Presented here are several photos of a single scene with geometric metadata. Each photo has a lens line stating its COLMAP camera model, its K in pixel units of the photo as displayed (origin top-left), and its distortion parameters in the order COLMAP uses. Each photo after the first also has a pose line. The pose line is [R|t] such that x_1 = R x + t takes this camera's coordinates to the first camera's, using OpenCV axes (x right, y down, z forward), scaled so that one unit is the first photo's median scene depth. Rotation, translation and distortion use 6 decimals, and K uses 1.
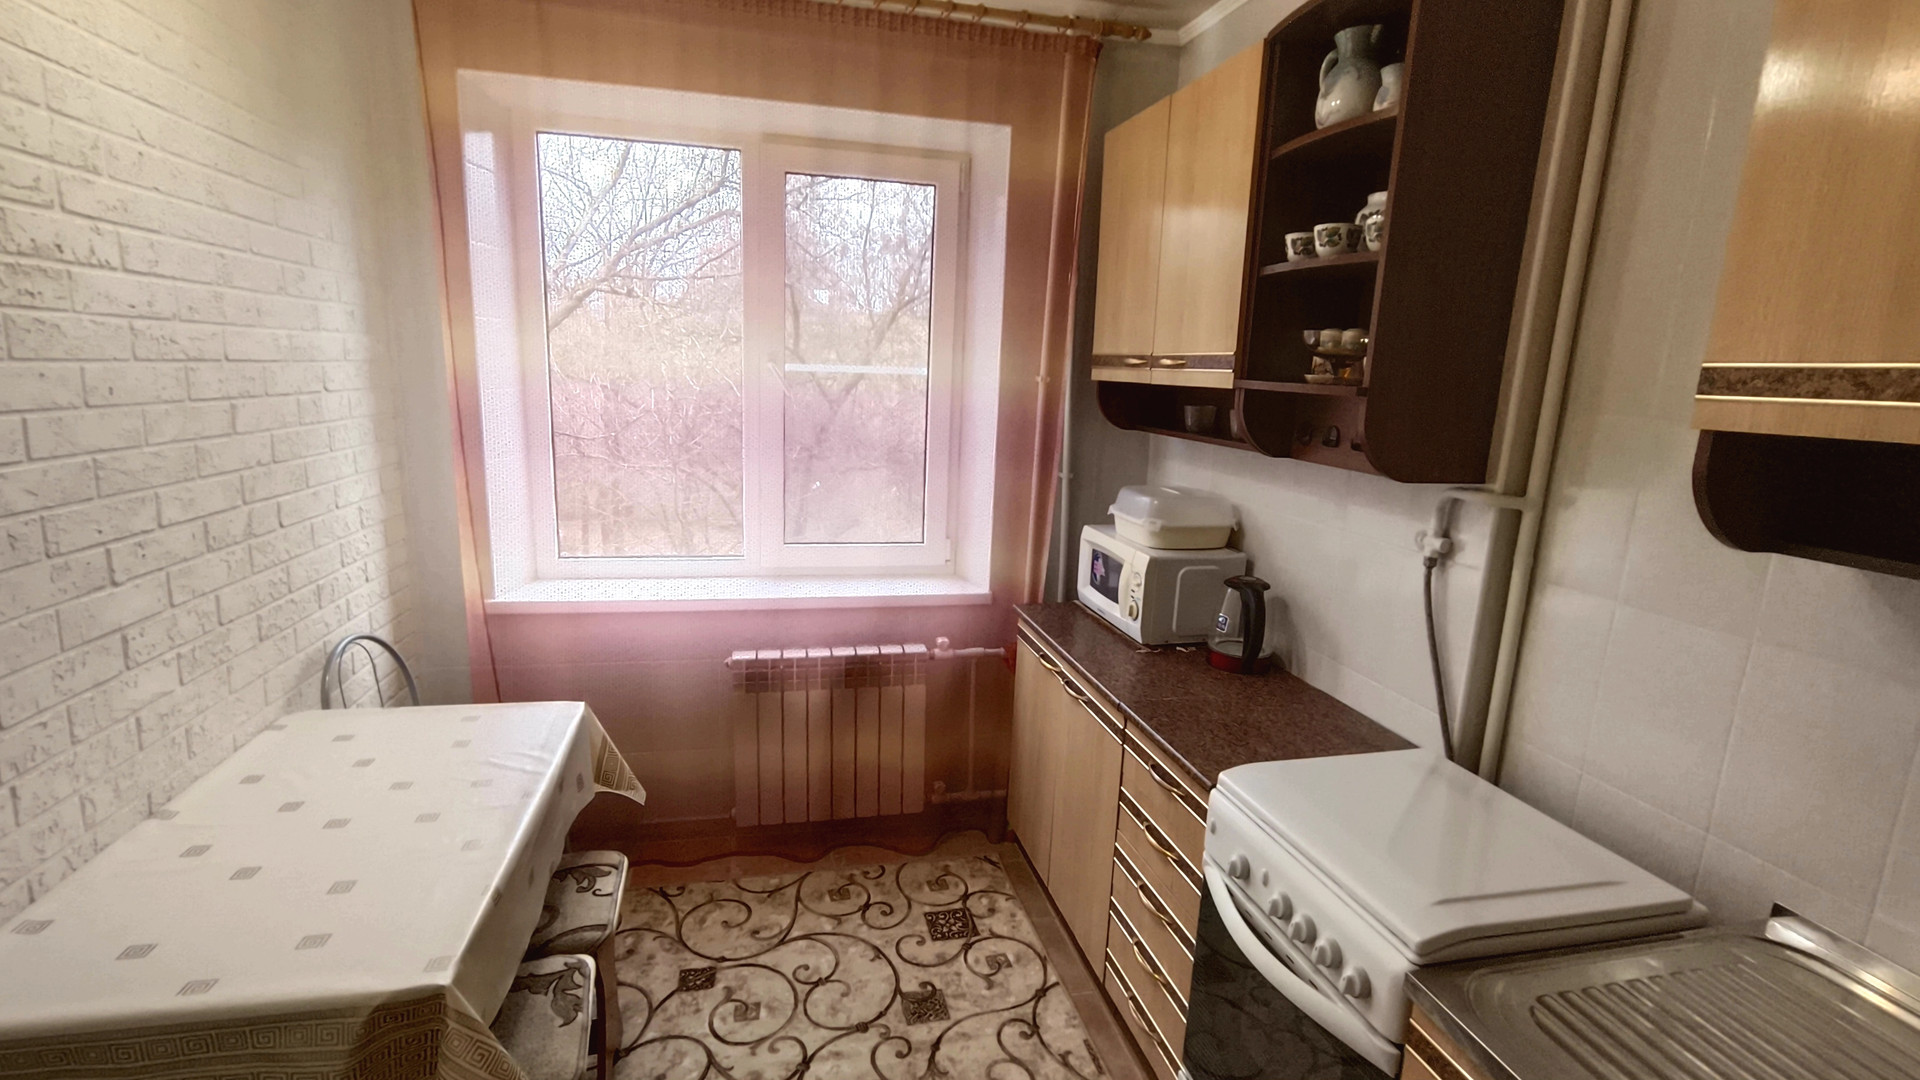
lens RADIAL K [[871.8, 0, 957.8], [0, 871.8, 549.9], [0, 0, 1]] dist [-0.008500, 0.004569]
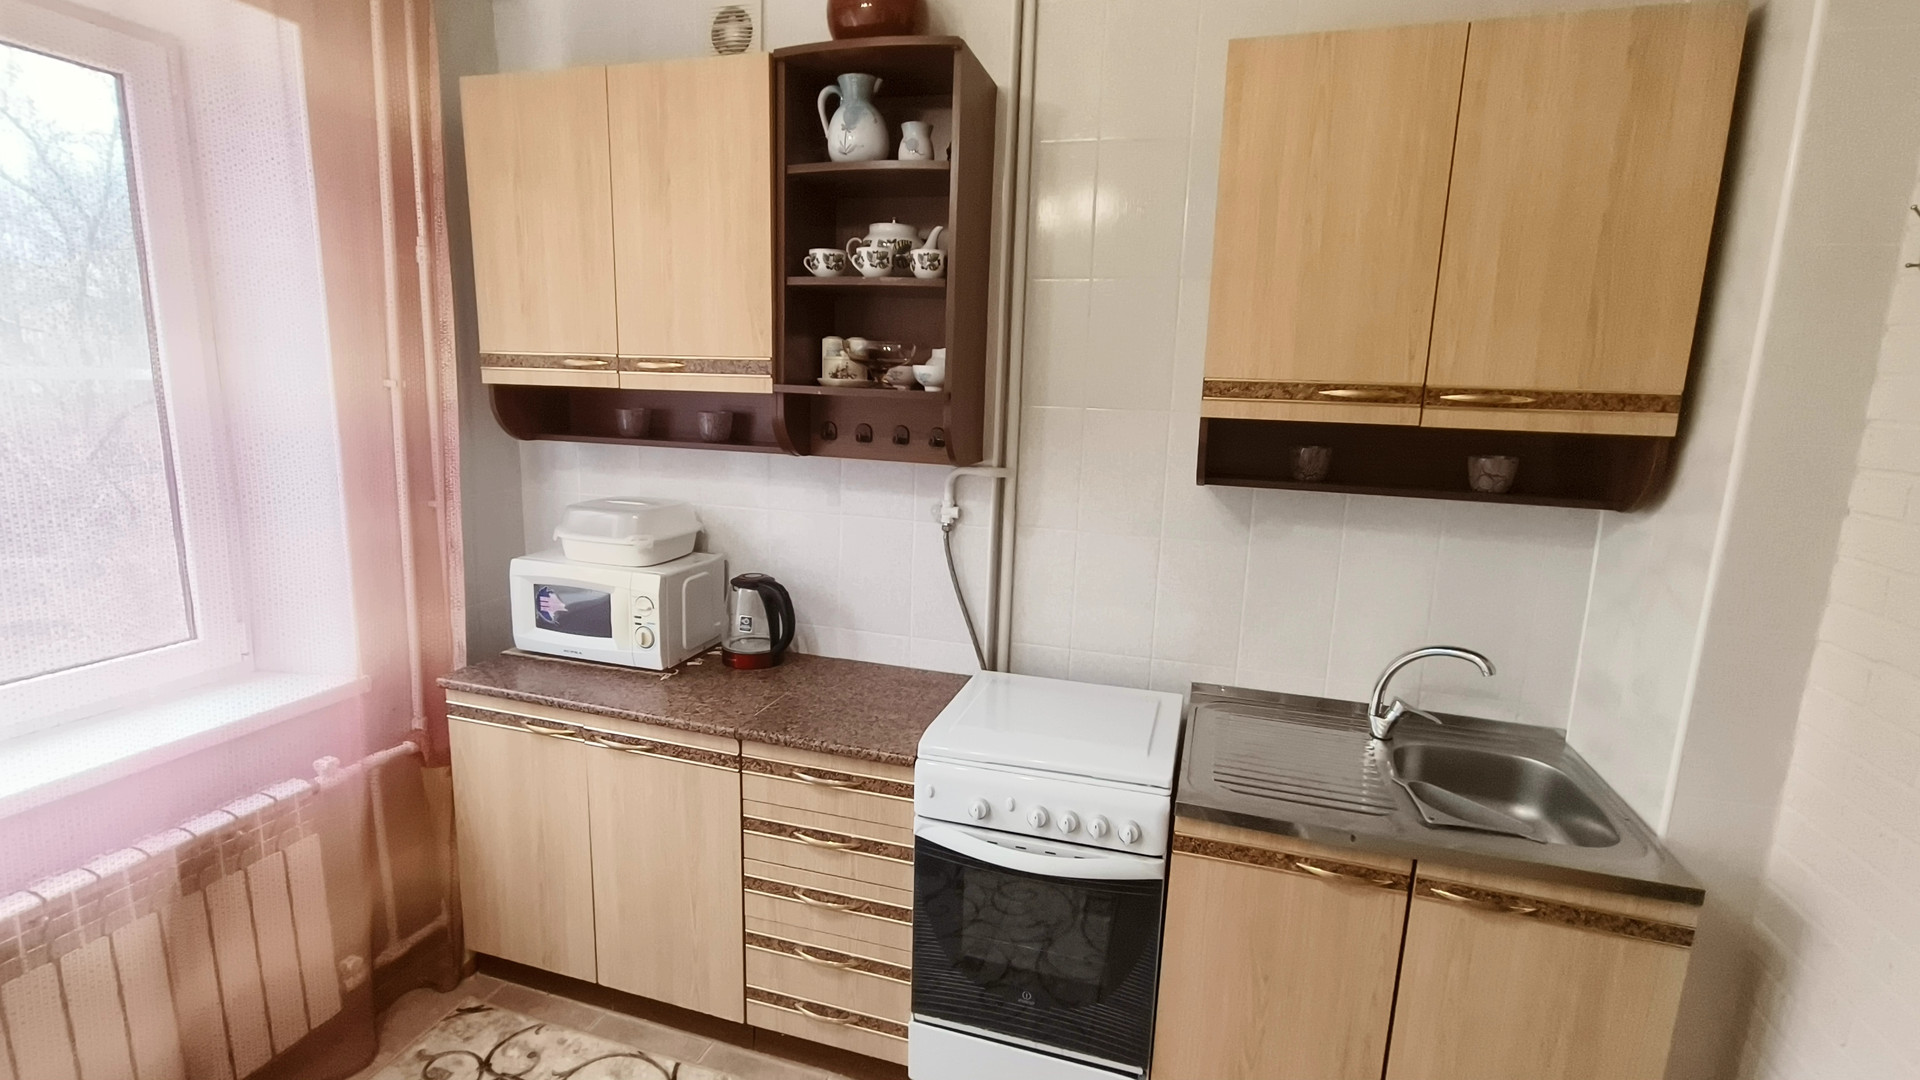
lens RADIAL K [[871.8, 0, 953.5], [0, 871.8, 547.4], [0, 0, 1]] dist [-0.008500, 0.004569]
pose [[0.510376, -0.185469, 0.839713, -0.368910], [0.165536, 0.979392, 0.115708, -0.072653], [-0.843869, 0.079949, 0.530560, 0.232282]]
